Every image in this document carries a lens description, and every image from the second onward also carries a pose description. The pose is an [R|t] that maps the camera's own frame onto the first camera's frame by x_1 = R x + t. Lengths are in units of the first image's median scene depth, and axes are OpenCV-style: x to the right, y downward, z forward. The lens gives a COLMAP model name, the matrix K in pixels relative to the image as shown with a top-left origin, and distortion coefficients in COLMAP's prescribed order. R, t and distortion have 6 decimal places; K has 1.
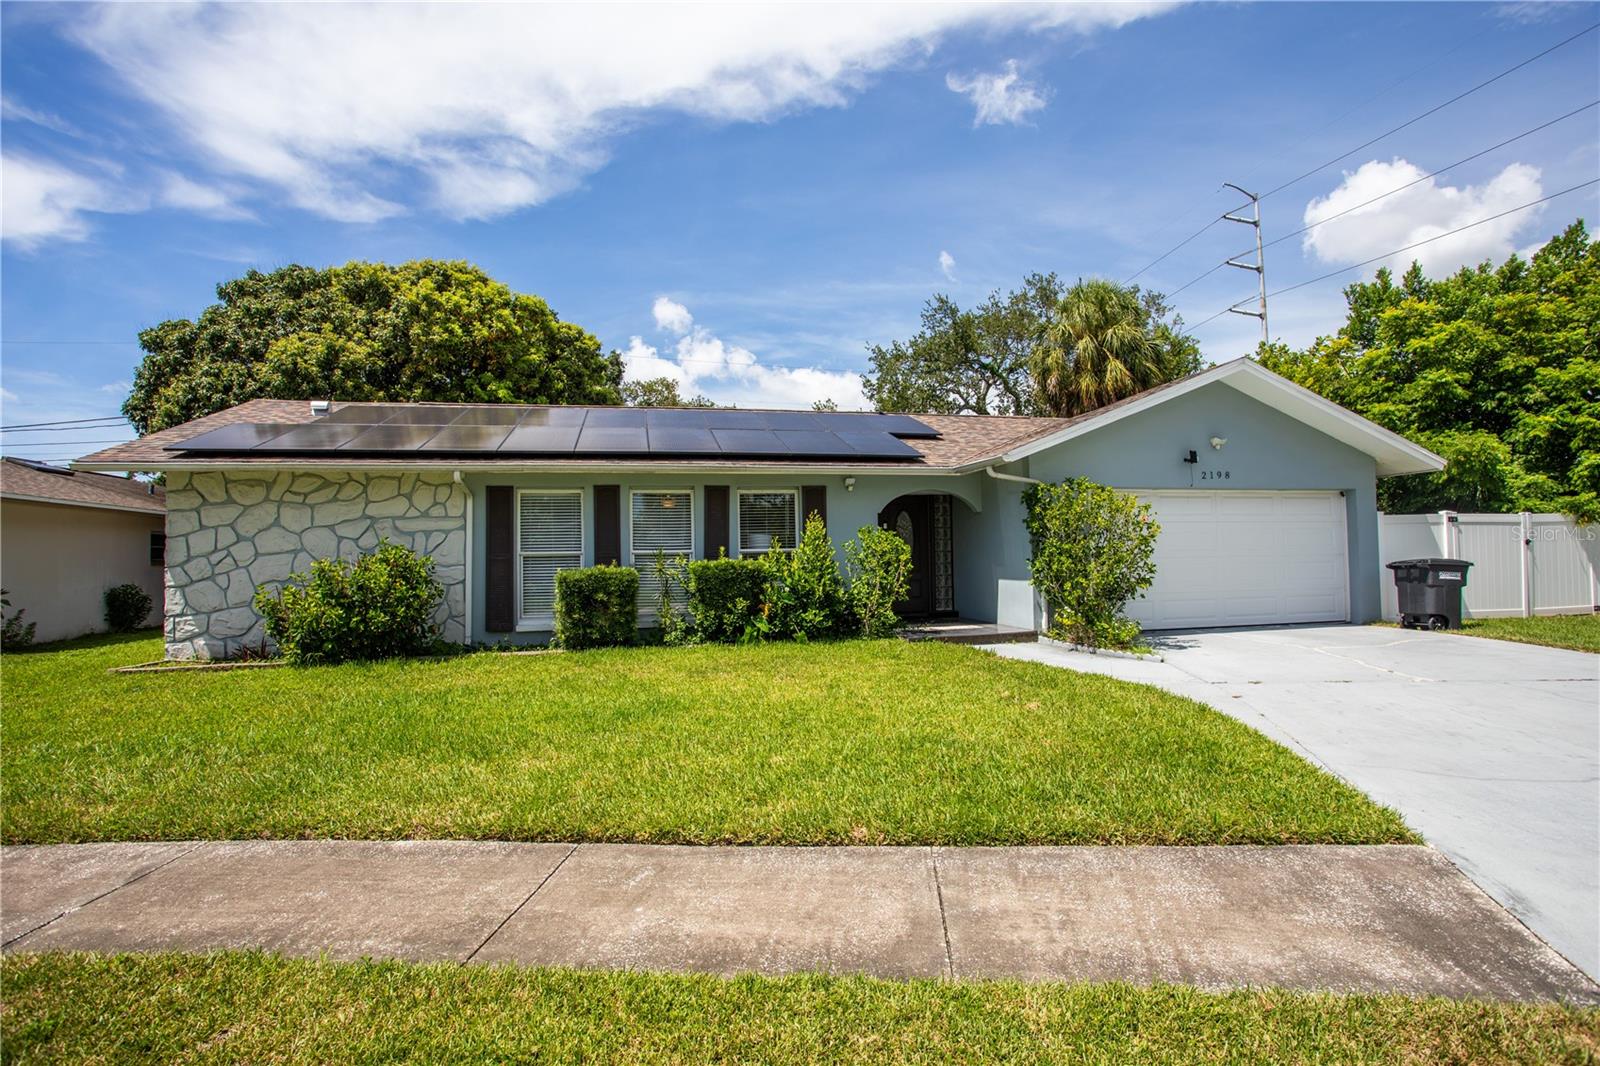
lens RADIAL K [[773.0, 0, 791.4], [0, 773.0, 532.0], [0, 0, 1]] dist [-0.064079, 0.024477]
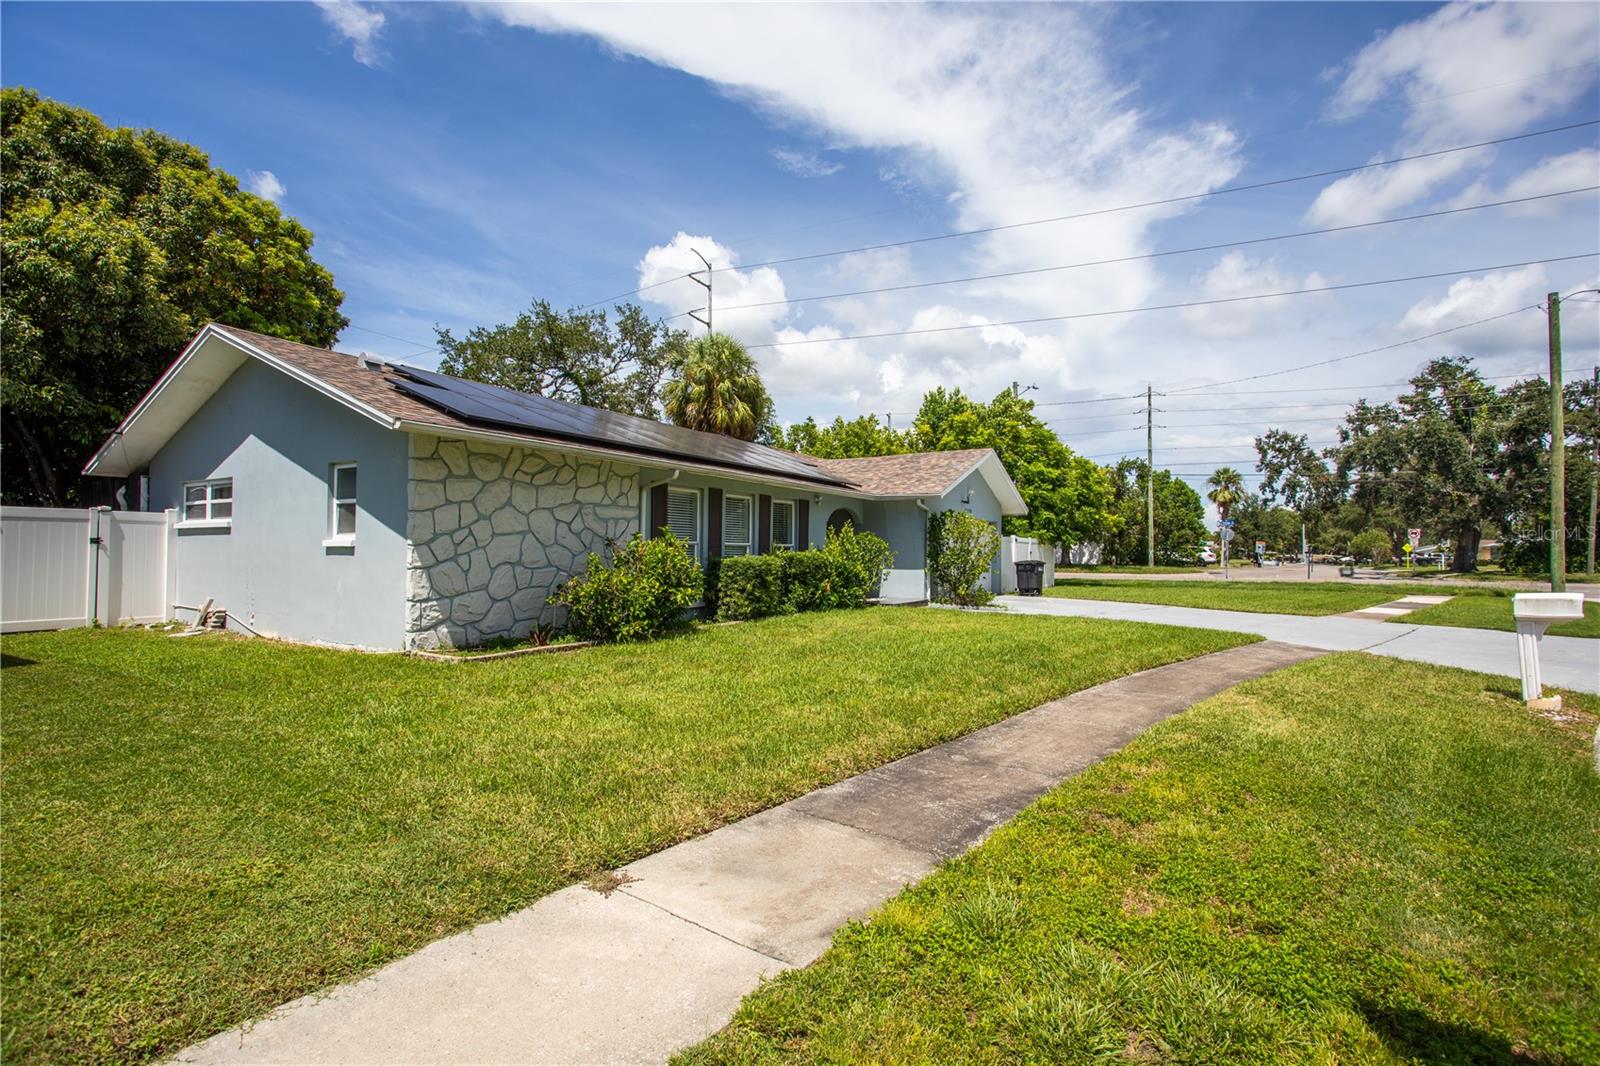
lens RADIAL K [[773.0, 0, 807.6], [0, 773.0, 533.8], [0, 0, 1]] dist [-0.064079, 0.024477]
pose [[0.676729, 0.042723, 0.734992, -1.046566], [-0.051430, 0.998619, -0.010693, 0.017472], [-0.734434, -0.030565, 0.677992, 0.057667]]
